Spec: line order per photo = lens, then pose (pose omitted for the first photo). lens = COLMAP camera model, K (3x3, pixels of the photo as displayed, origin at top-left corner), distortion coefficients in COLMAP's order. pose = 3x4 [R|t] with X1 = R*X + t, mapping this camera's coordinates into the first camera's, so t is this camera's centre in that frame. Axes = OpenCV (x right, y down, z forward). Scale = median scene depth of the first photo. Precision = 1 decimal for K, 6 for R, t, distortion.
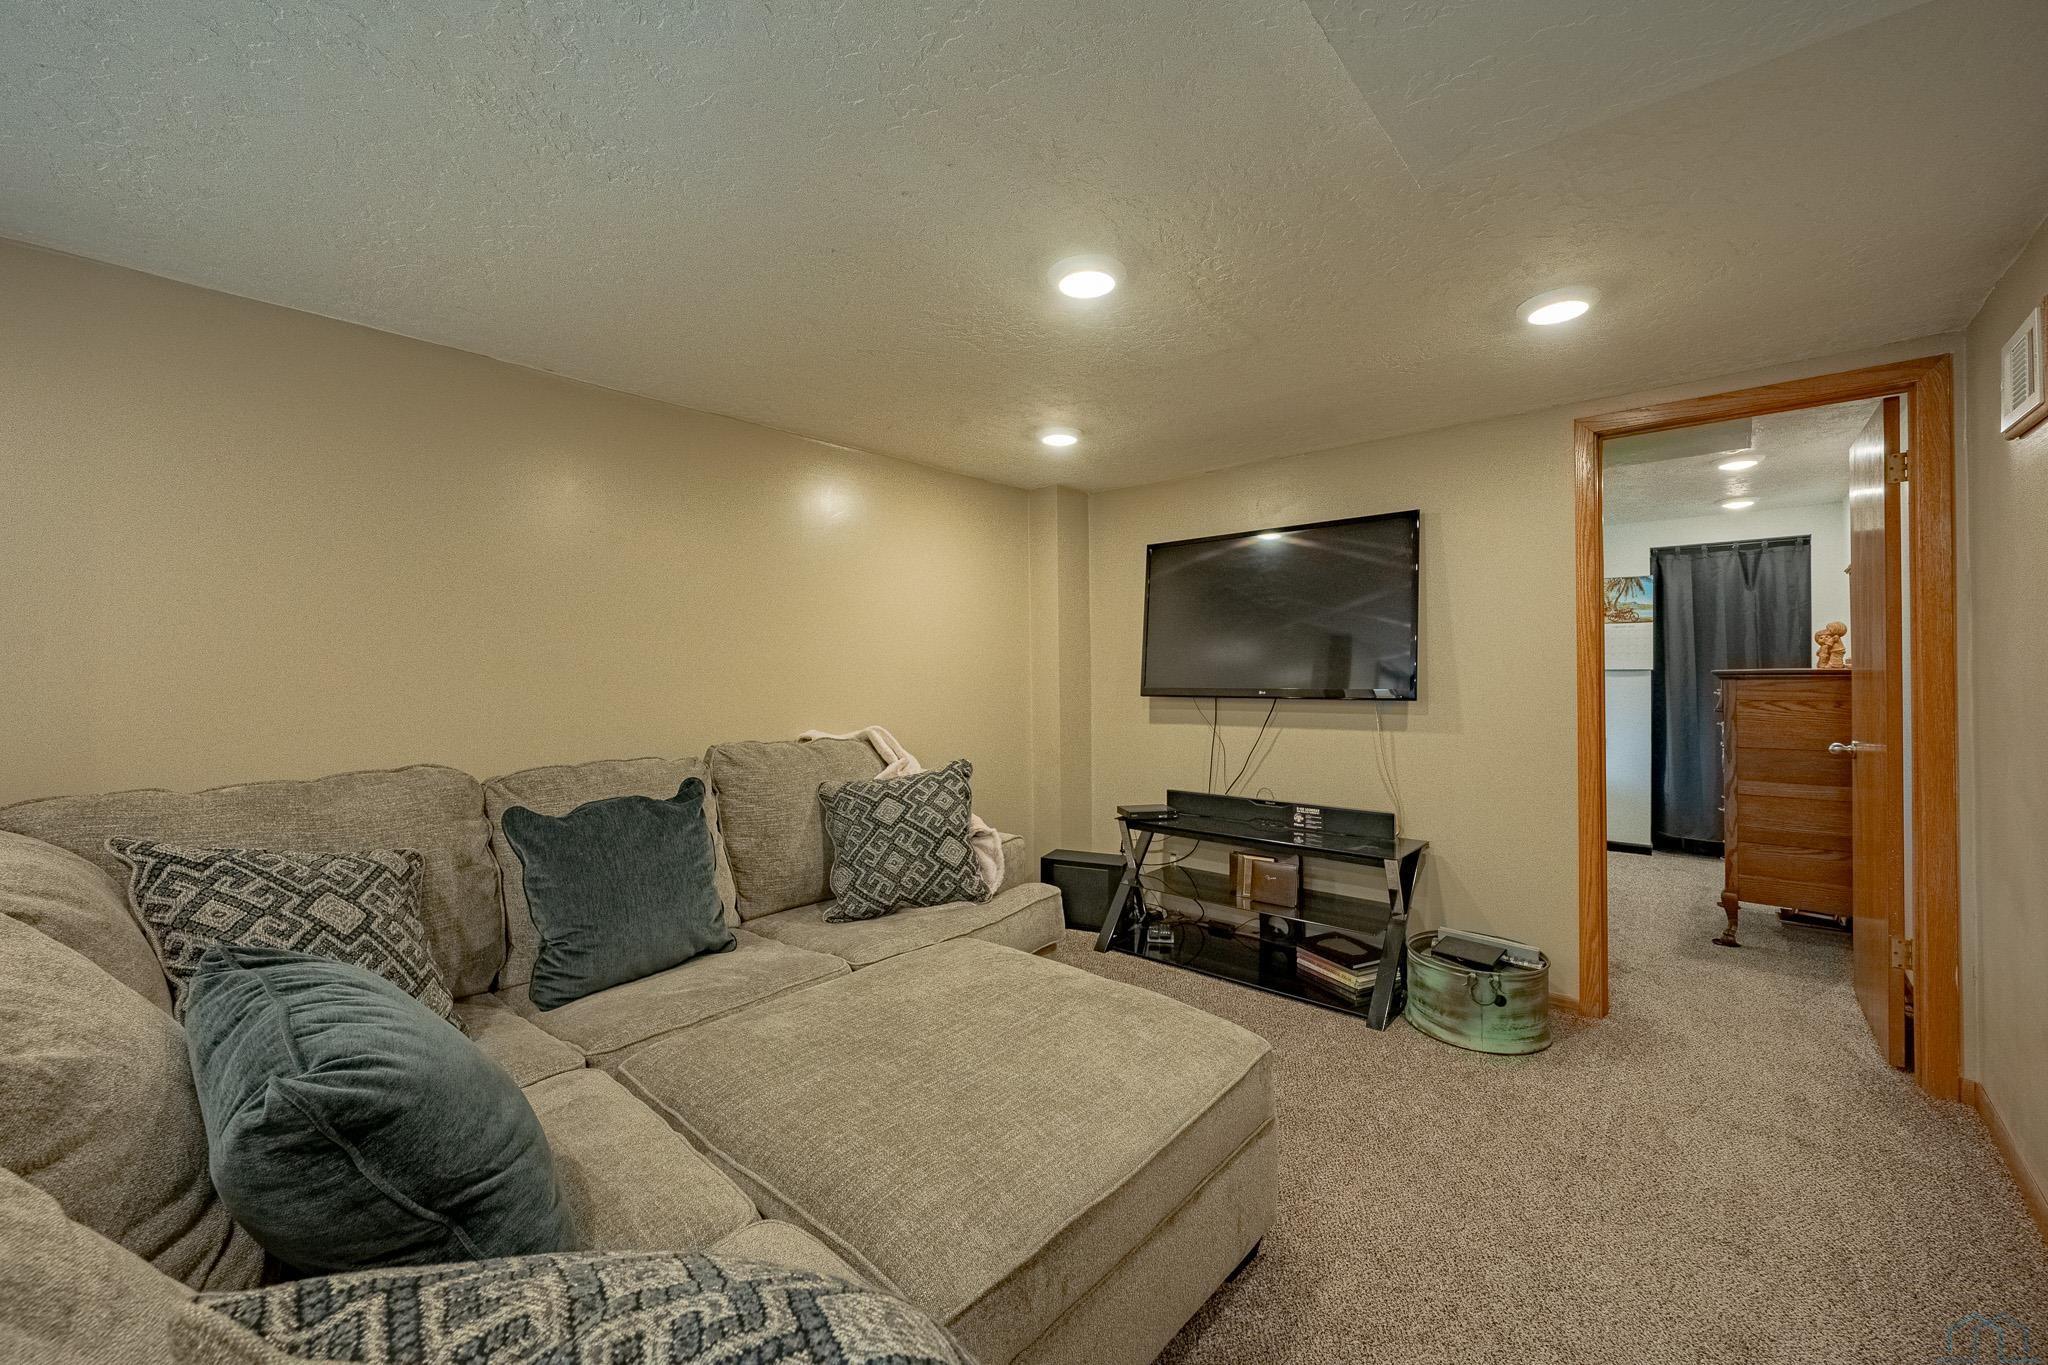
lens RADIAL K [[808.7, 0, 1029.5], [0, 808.7, 670.0], [0, 0, 1]] dist [0.000676, 0.000078]
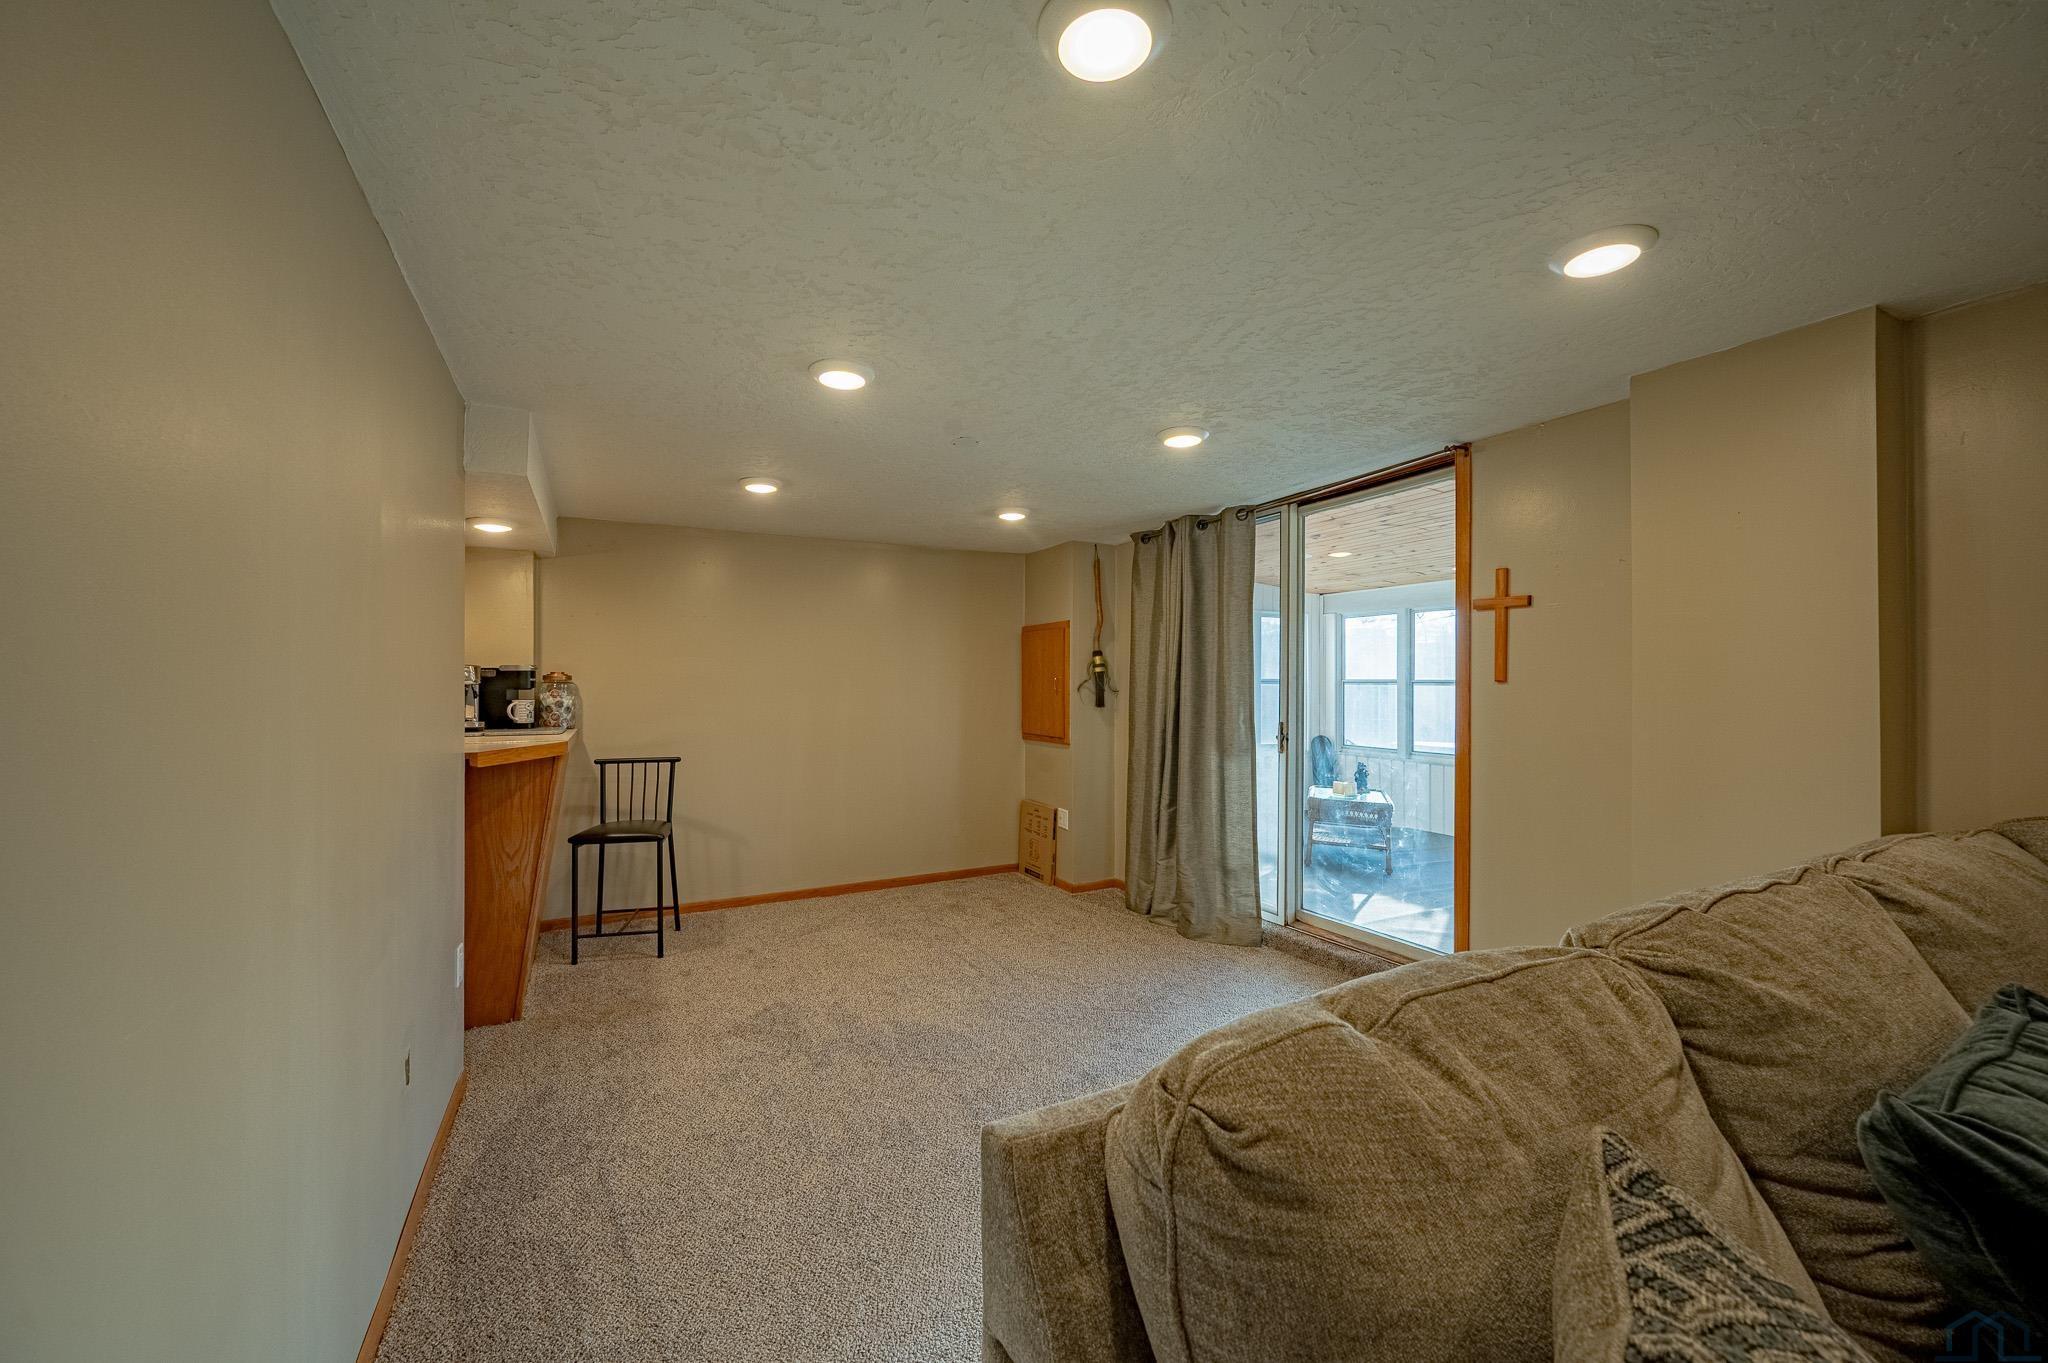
lens RADIAL K [[798.5, 0, 1025.4], [0, 798.5, 685.1], [0, 0, 1]] dist [0.000452, -0.000412]
pose [[-0.362151, 0.004601, -0.932108, 0.699863], [0.000257, 0.999988, 0.004837, -0.051260], [0.932119, 0.001512, -0.362148, 0.512535]]
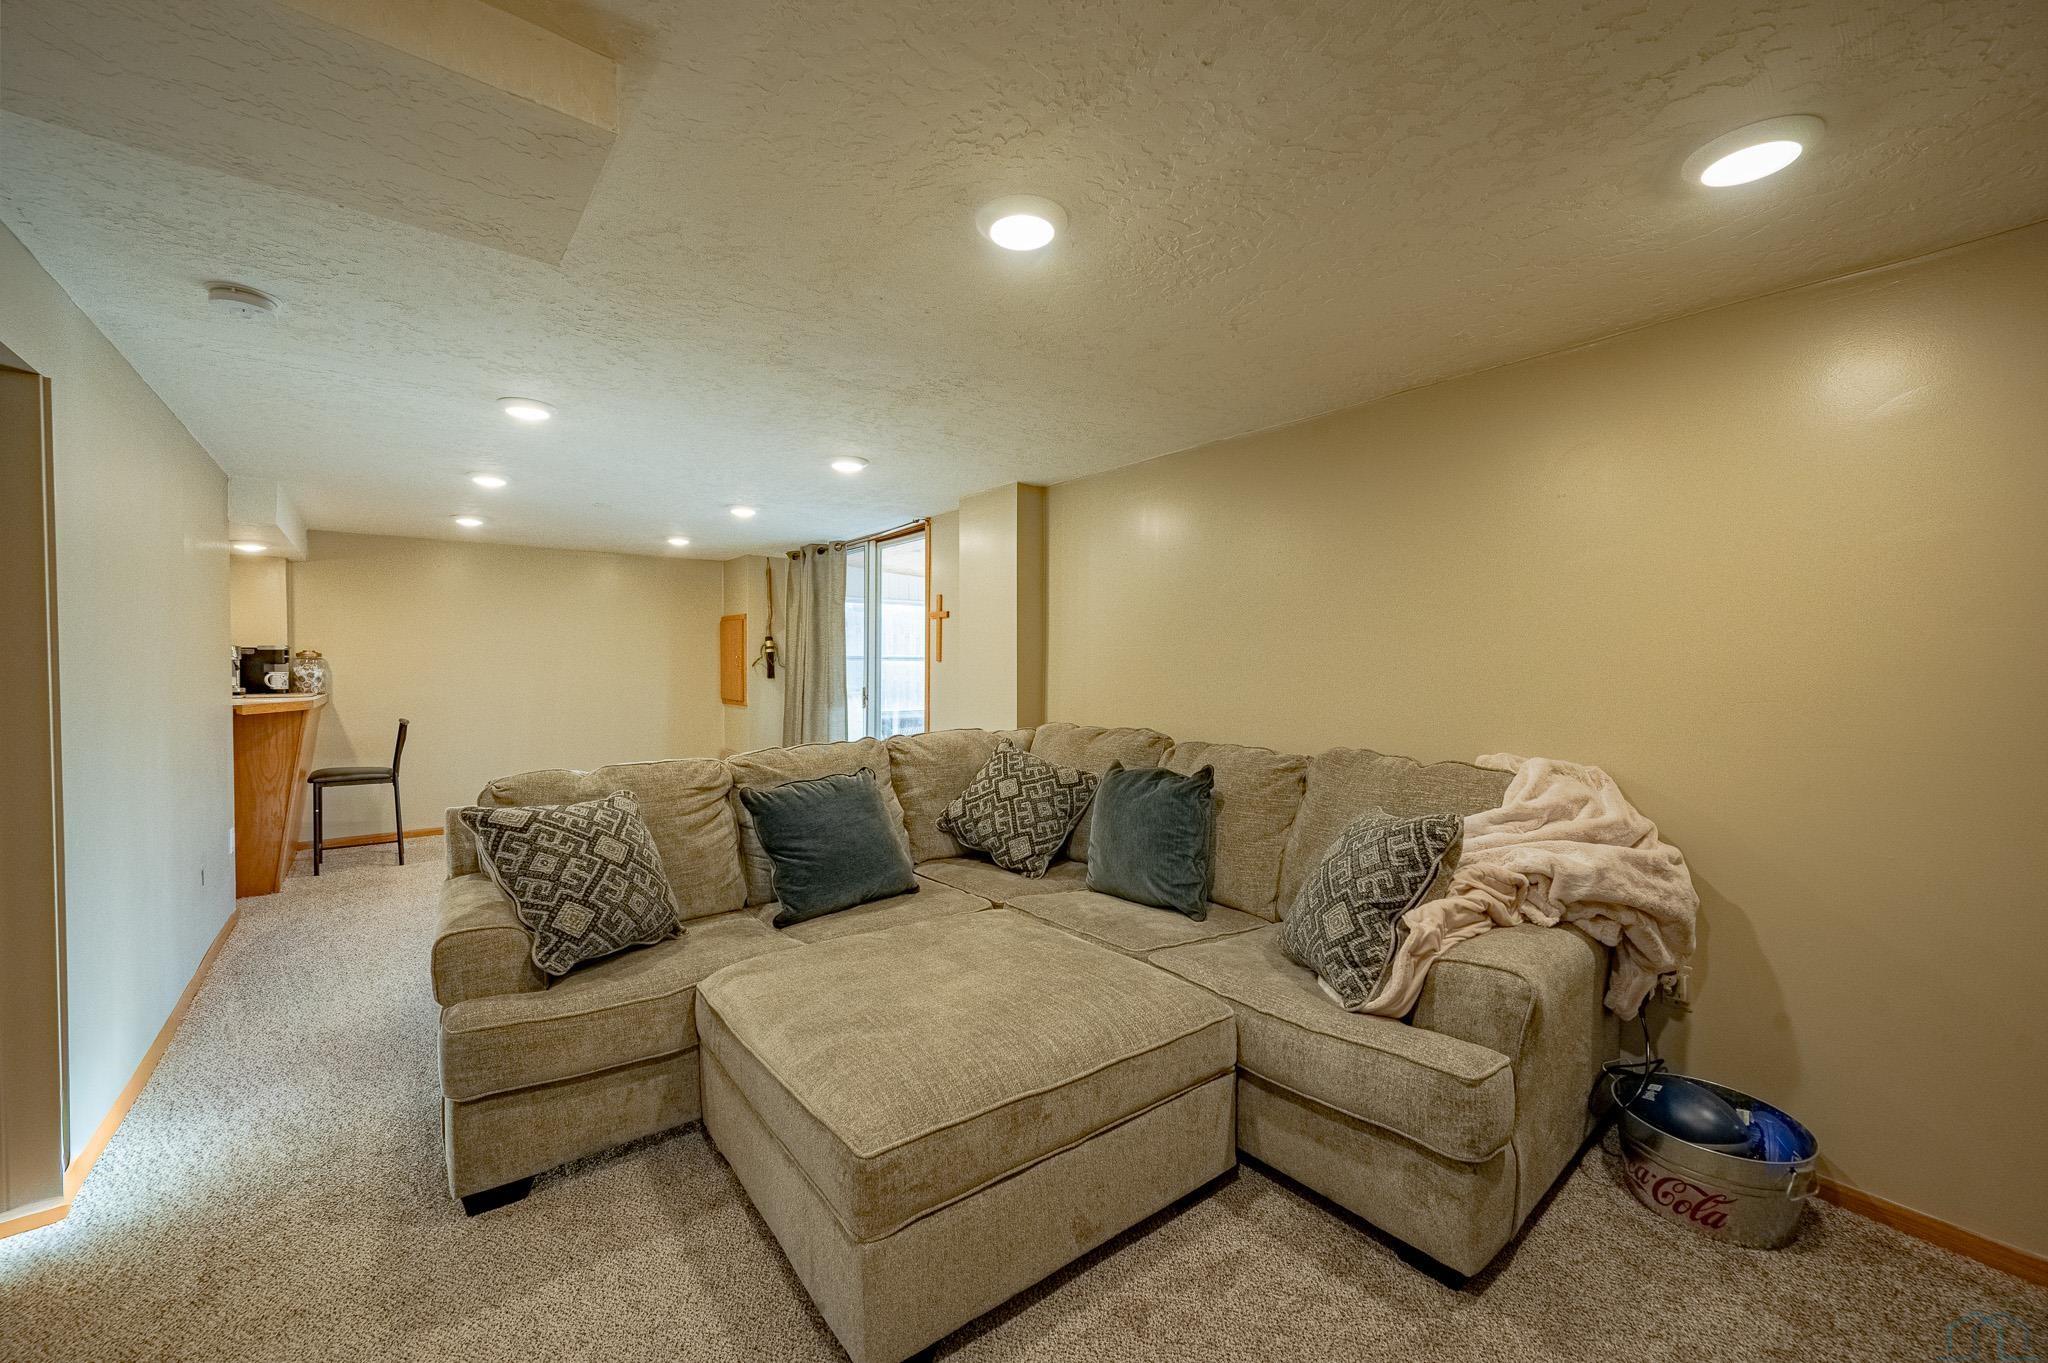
lens RADIAL K [[798.5, 0, 1026.1], [0, 798.5, 679.5], [0, 0, 1]] dist [0.000452, -0.000412]
pose [[-0.185404, 0.027080, -0.982289, 1.959763], [-0.004528, 0.999586, 0.028412, -0.076515], [0.982652, 0.009716, -0.185205, 2.279979]]
